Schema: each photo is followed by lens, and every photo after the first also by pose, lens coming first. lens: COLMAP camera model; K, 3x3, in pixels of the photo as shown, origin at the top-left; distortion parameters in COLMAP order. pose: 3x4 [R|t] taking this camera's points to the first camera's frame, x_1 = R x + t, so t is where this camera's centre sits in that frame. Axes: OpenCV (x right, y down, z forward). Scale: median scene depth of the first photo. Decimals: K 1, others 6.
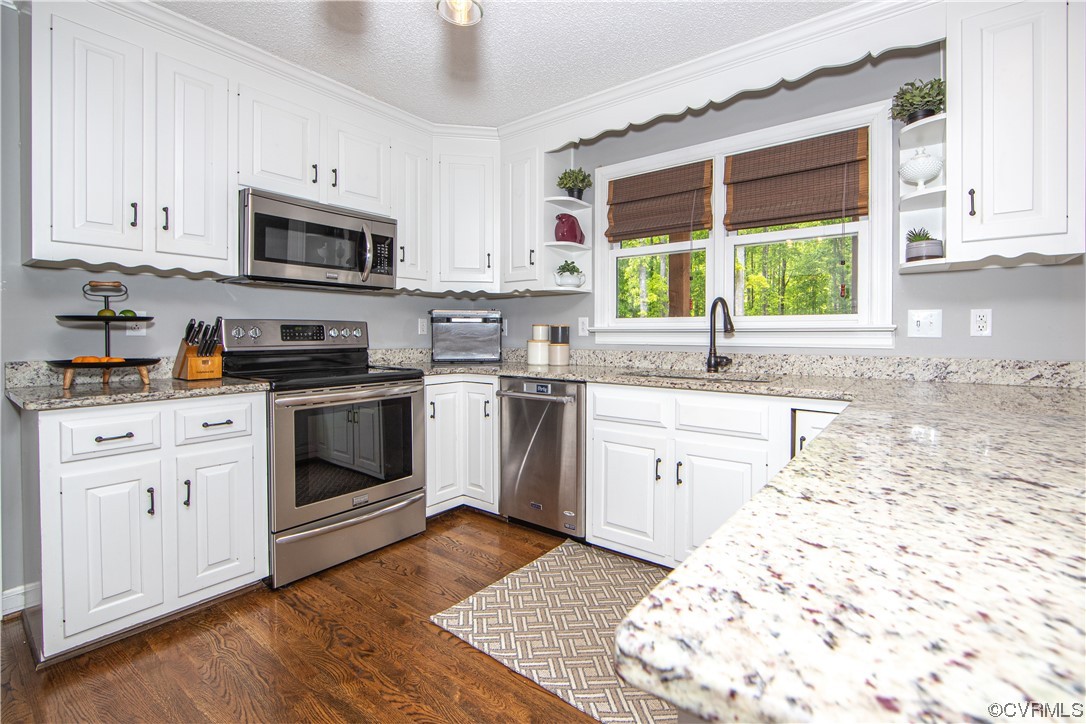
lens RADIAL K [[462.8, 0, 541.4], [0, 462.8, 337.6], [0, 0, 1]] dist [0.000699, 0.000202]
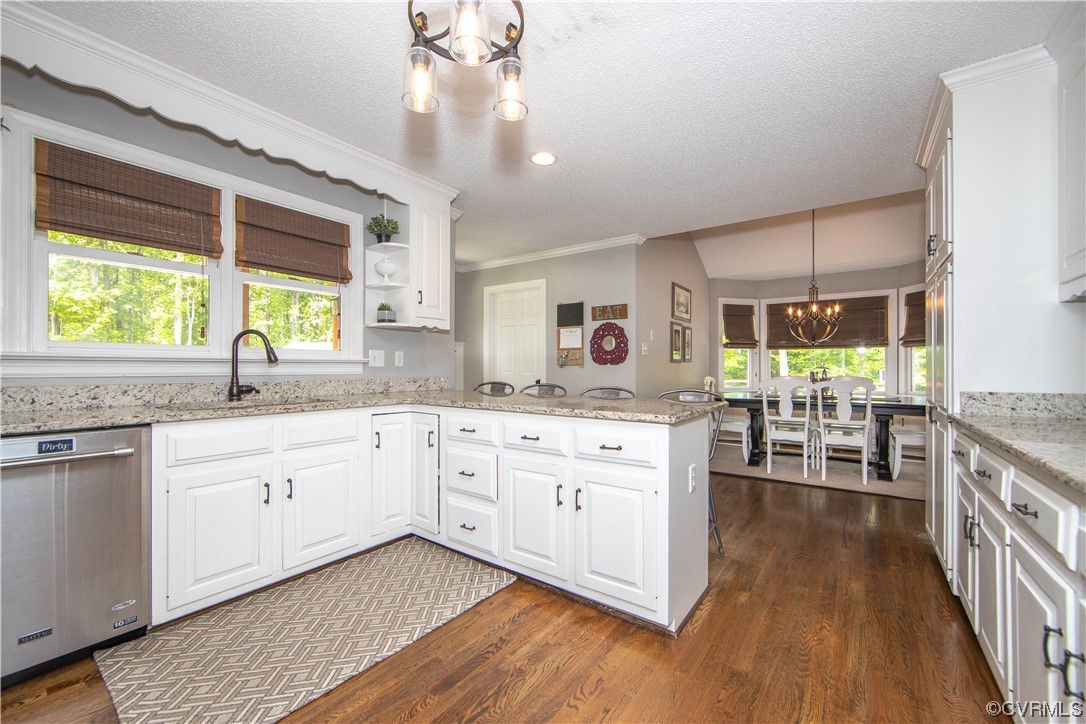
lens RADIAL K [[429.6, 0, 543.3], [0, 429.6, 368.3], [0, 0, 1]] dist [-0.009603, 0.000624]
pose [[0.014553, -0.006493, 0.999873, -0.624649], [0.000498, 0.999979, 0.006487, -0.004186], [-0.999894, 0.000403, 0.014556, 0.327537]]
